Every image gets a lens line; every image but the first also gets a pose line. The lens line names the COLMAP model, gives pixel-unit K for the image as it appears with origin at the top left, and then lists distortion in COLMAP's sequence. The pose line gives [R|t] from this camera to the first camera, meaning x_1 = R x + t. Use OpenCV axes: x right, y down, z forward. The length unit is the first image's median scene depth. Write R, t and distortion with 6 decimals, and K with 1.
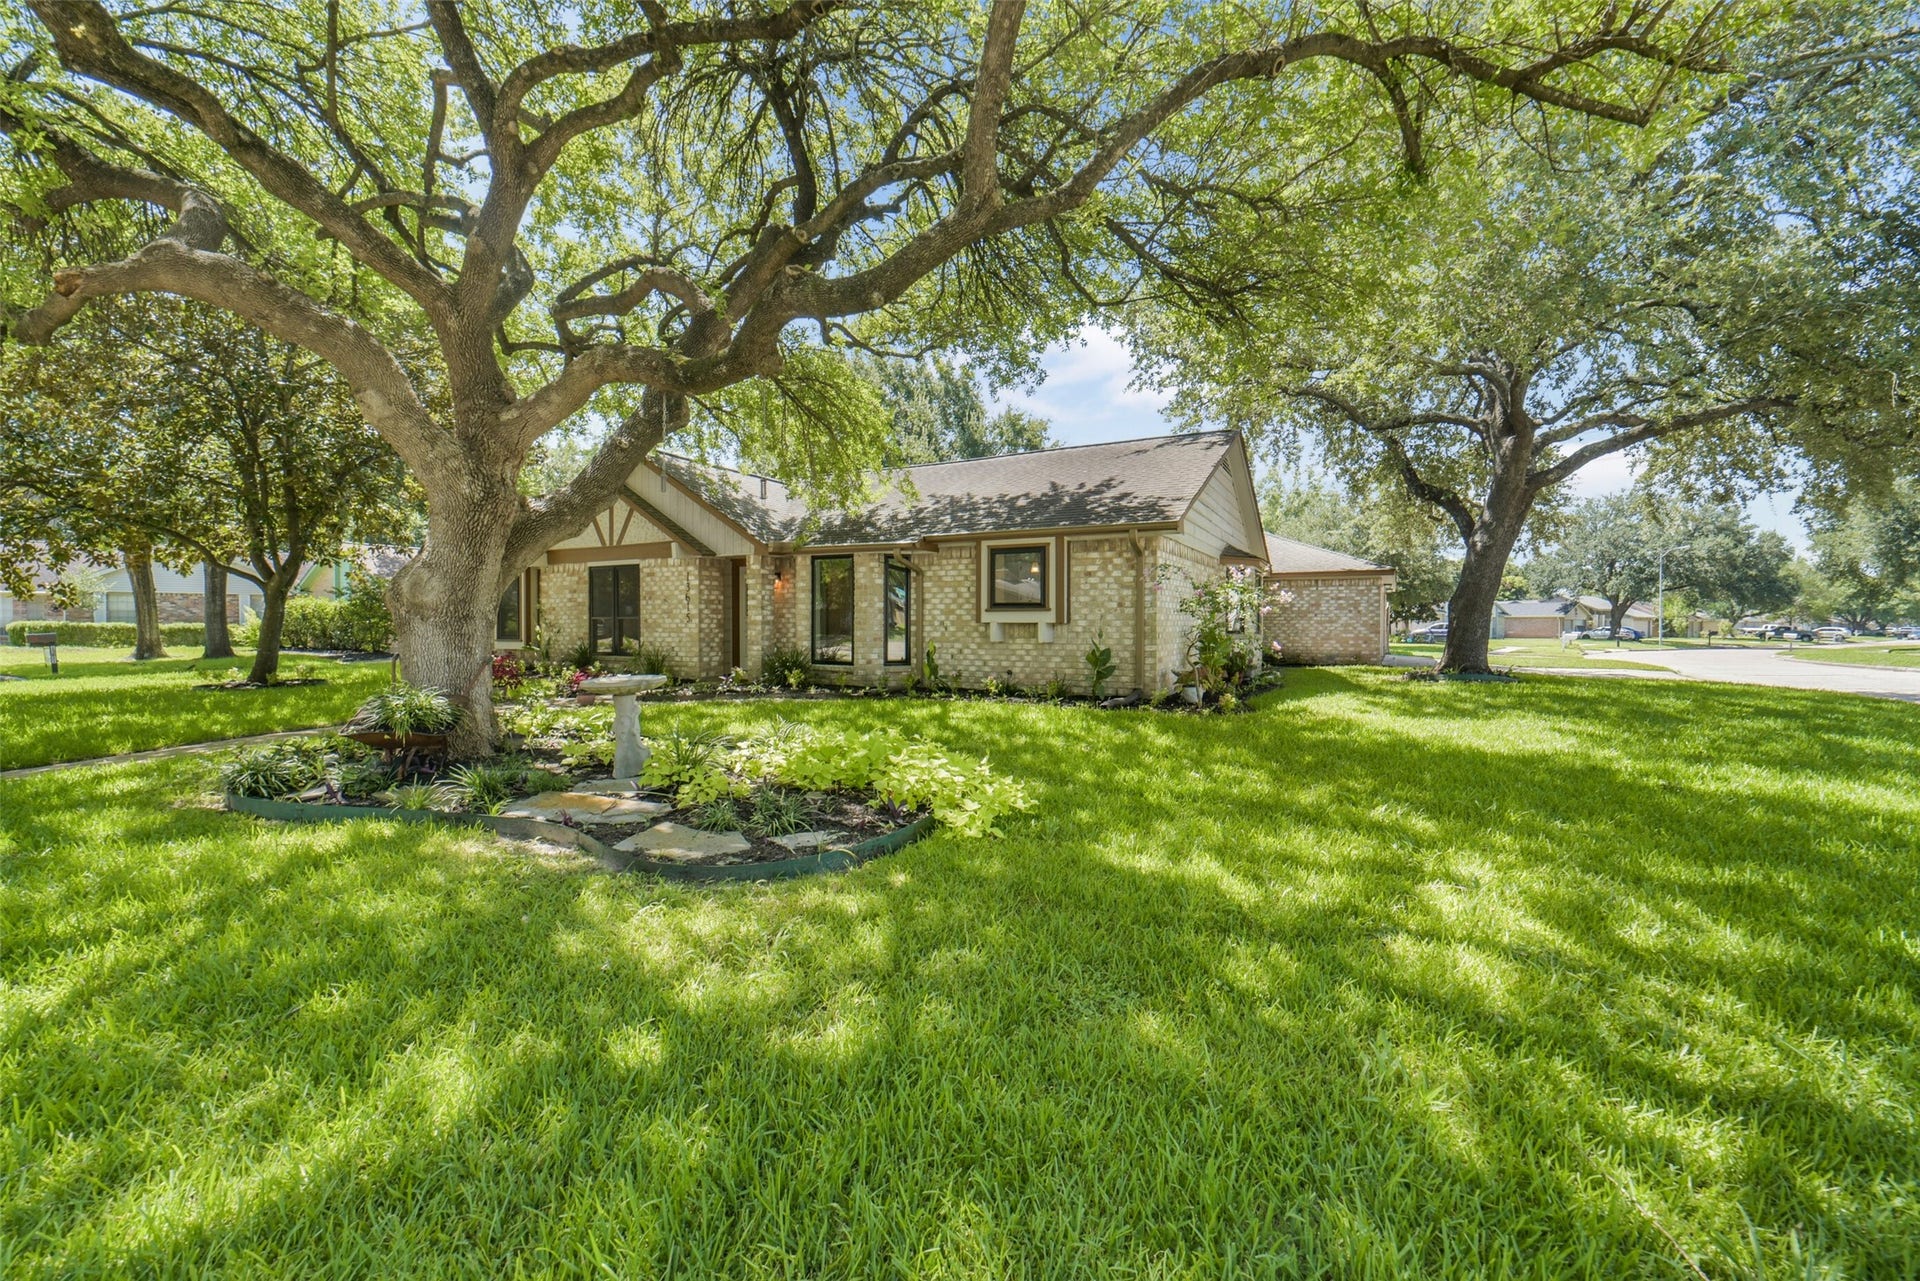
lens RADIAL K [[756.1, 0, 960.0], [0, 756.1, 640.5], [0, 0, 1]] dist [-0.015337, 0.000477]
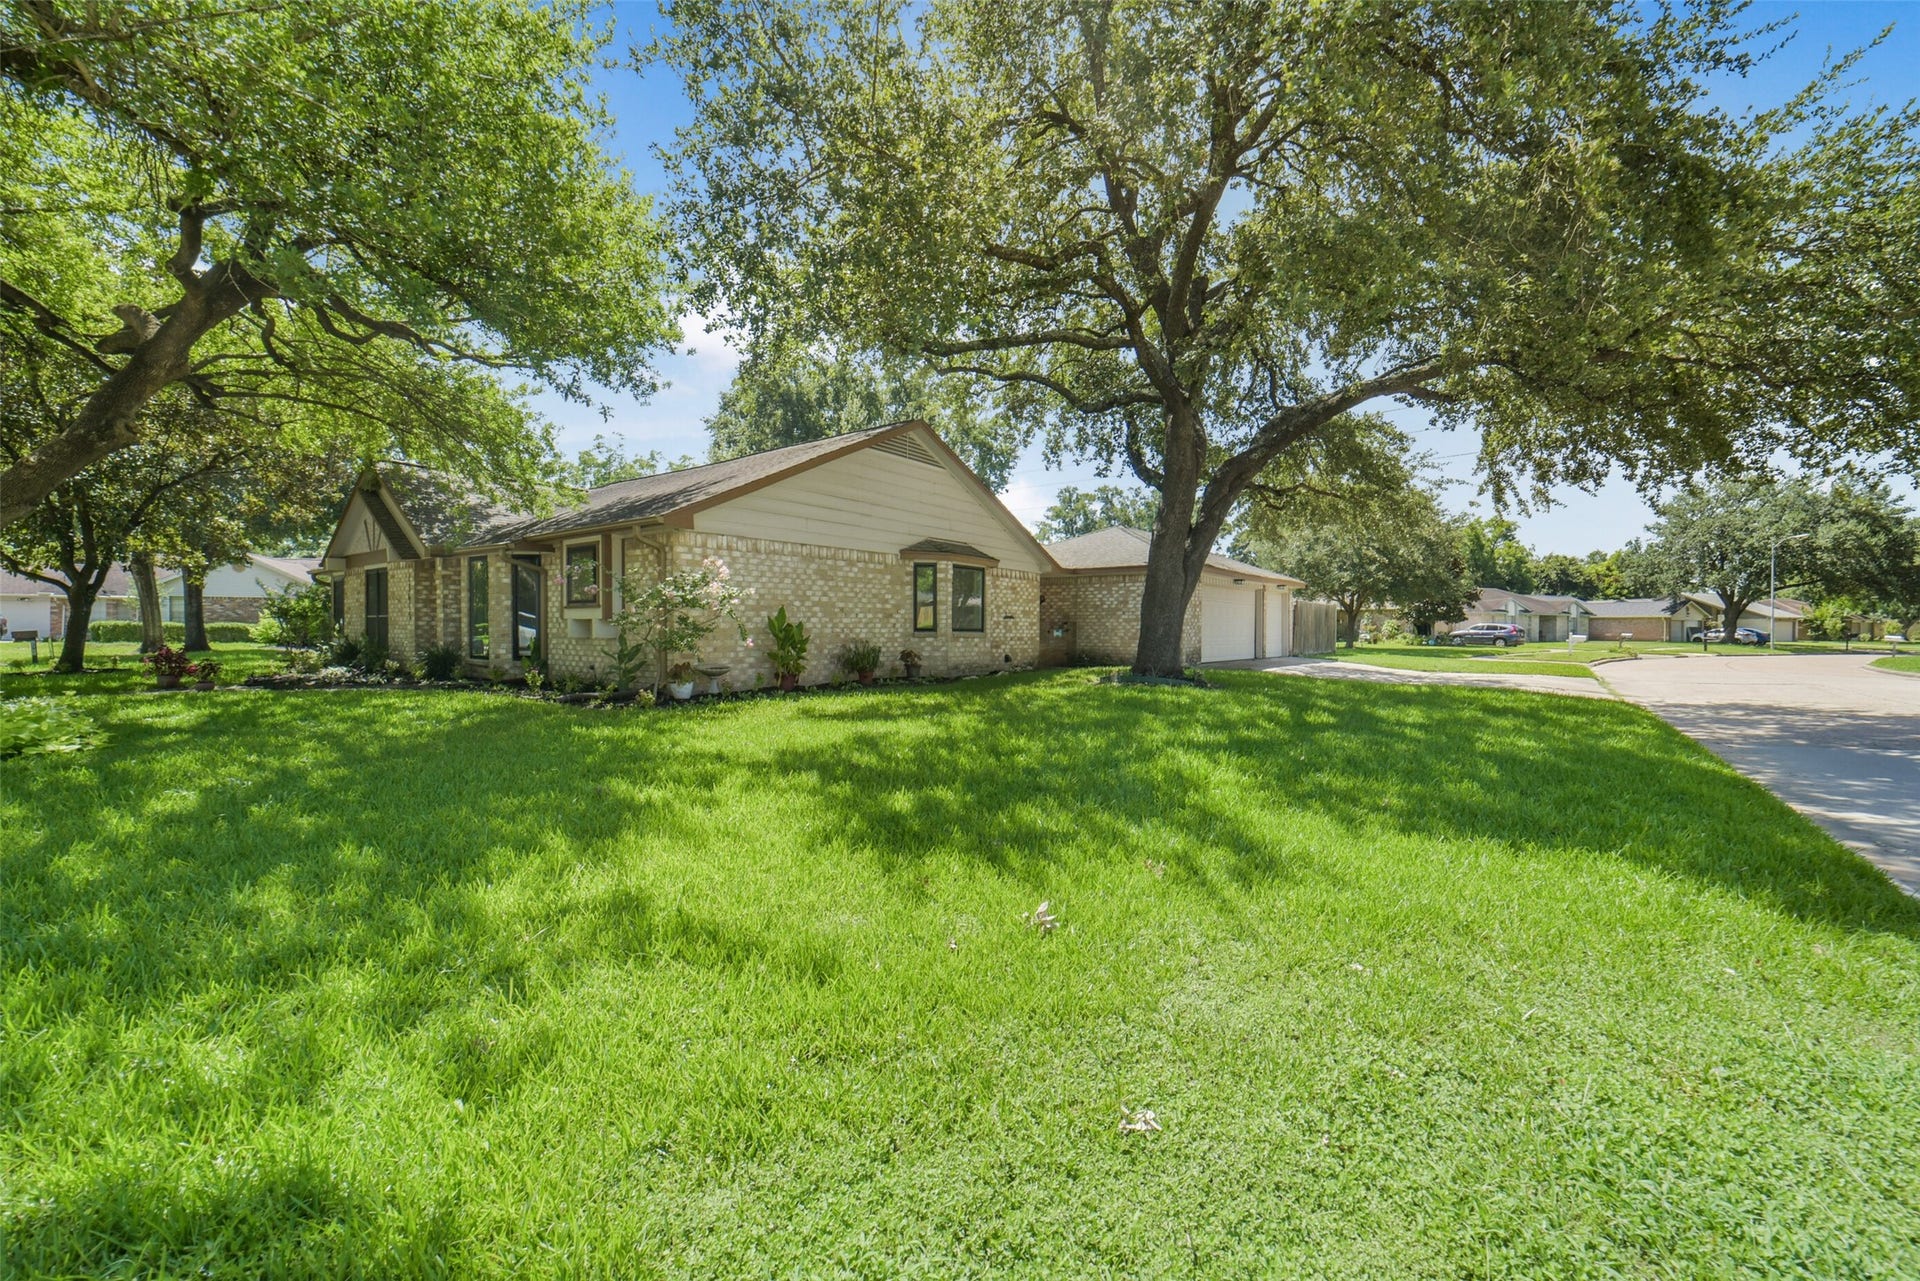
lens RADIAL K [[756.1, 0, 960.0], [0, 756.1, 640.5], [0, 0, 1]] dist [-0.015337, 0.000477]
pose [[0.989208, 0.003235, -0.146484, 0.568433], [-0.003632, 0.999990, -0.002443, 0.005589], [0.146474, 0.002949, 0.989210, 0.050200]]
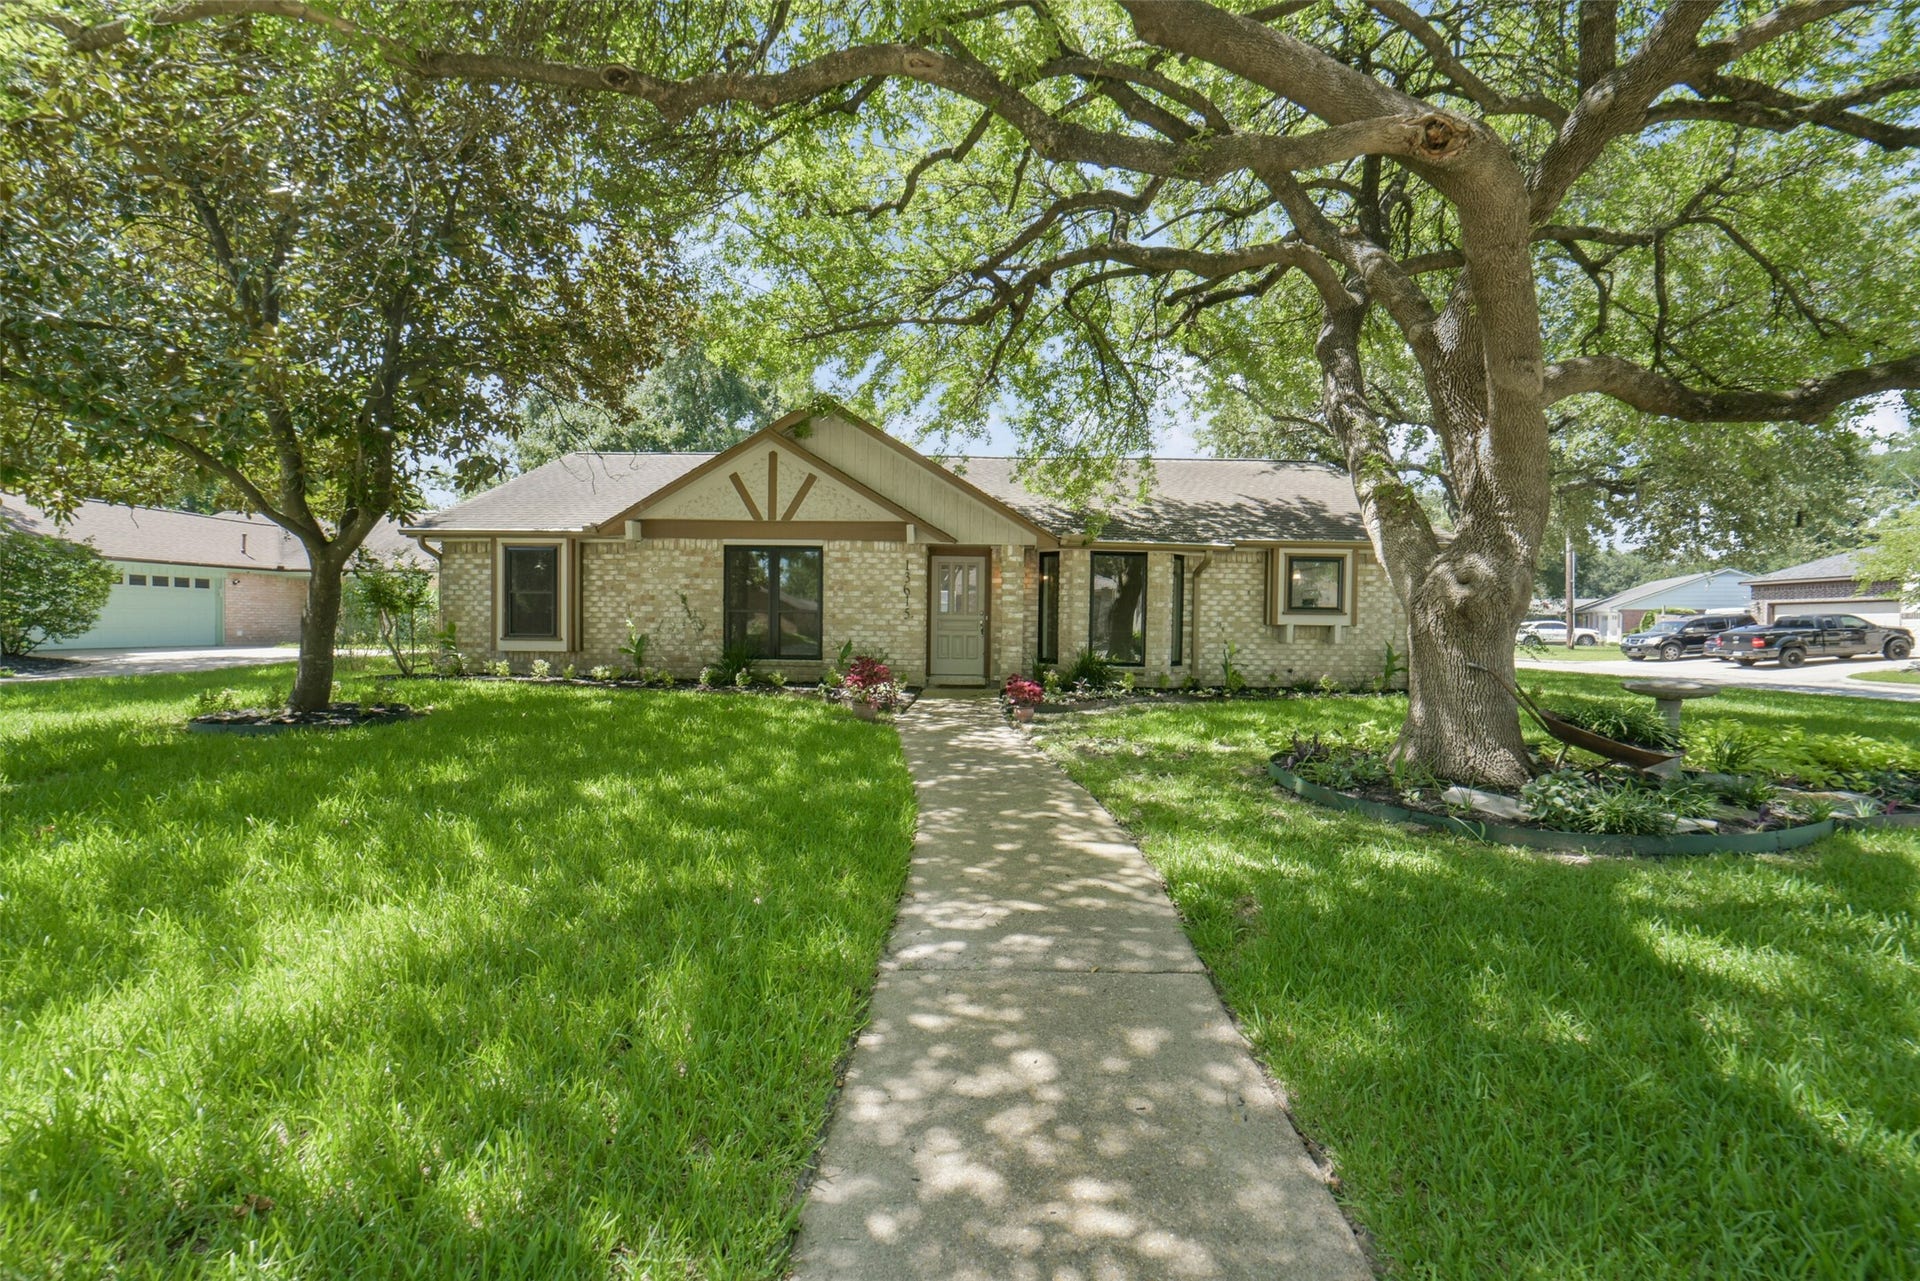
lens RADIAL K [[756.1, 0, 960.0], [0, 756.1, 640.5], [0, 0, 1]] dist [-0.015337, 0.000477]
pose [[0.884499, 0.001906, 0.466538, -0.687006], [-0.003047, 0.999994, 0.001691, -0.001224], [-0.466532, -0.002917, 0.884500, 0.211533]]
